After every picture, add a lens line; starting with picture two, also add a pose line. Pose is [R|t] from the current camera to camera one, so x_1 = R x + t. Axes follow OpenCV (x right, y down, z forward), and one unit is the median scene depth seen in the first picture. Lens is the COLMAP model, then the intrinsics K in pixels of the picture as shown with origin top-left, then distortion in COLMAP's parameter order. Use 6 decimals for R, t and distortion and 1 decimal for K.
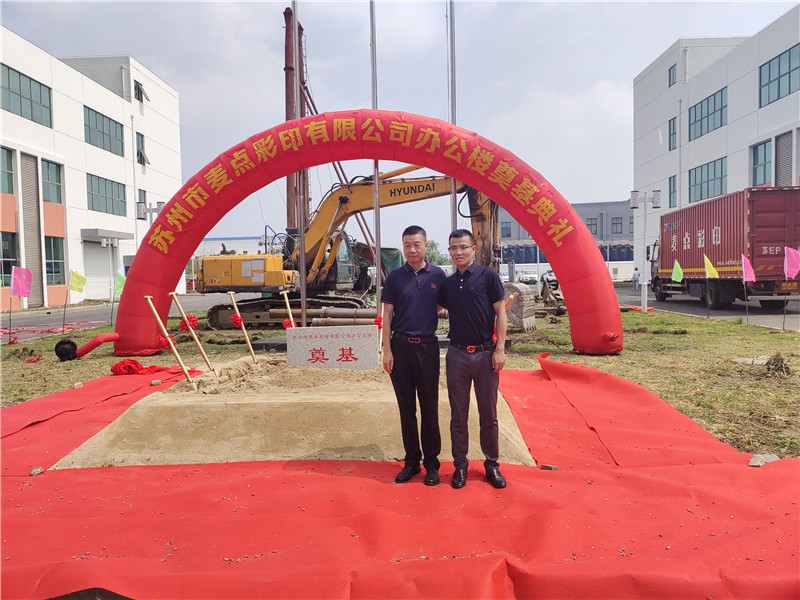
lens RADIAL K [[599.3, 0, 400.0], [0, 599.3, 300.0], [0, 0, 1]] dist [0.068877, -0.088414]
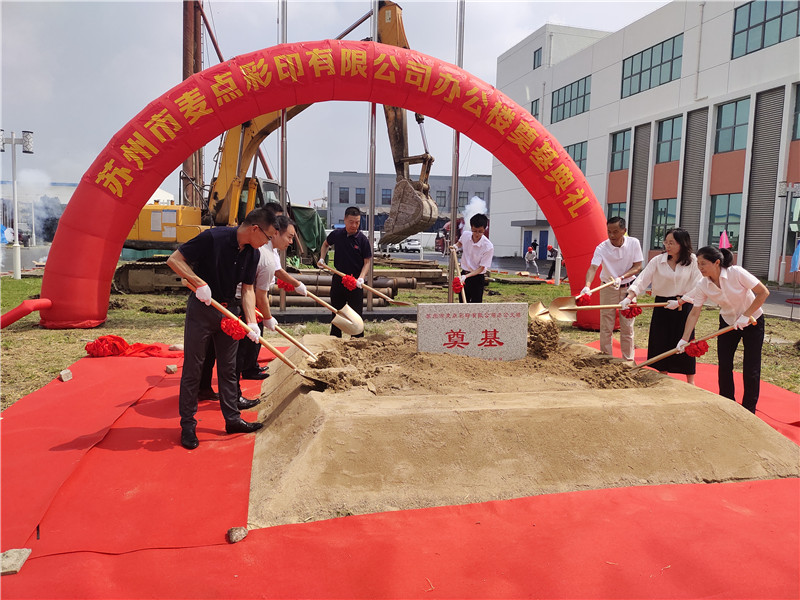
lens RADIAL K [[595.5, 0, 400.0], [0, 595.5, 300.0], [0, 0, 1]] dist [0.149560, -0.333719]
pose [[0.961241, 0.019950, 0.274987, -0.236798], [-0.035927, 0.997938, 0.053187, 0.000189], [-0.273359, -0.061005, 0.959976, 0.139915]]
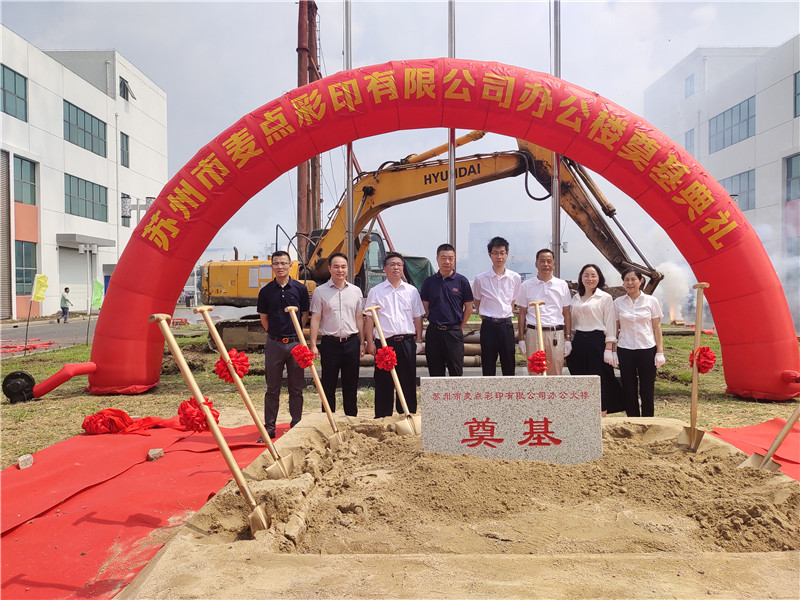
lens RADIAL K [[599.3, 0, 400.0], [0, 599.3, 300.0], [0, 0, 1]] dist [0.068877, -0.088414]
pose [[0.999478, 0.013980, 0.029115, -0.123322], [-0.013229, 0.999579, -0.025822, -0.004218], [-0.029464, 0.025424, 0.999242, 0.263726]]
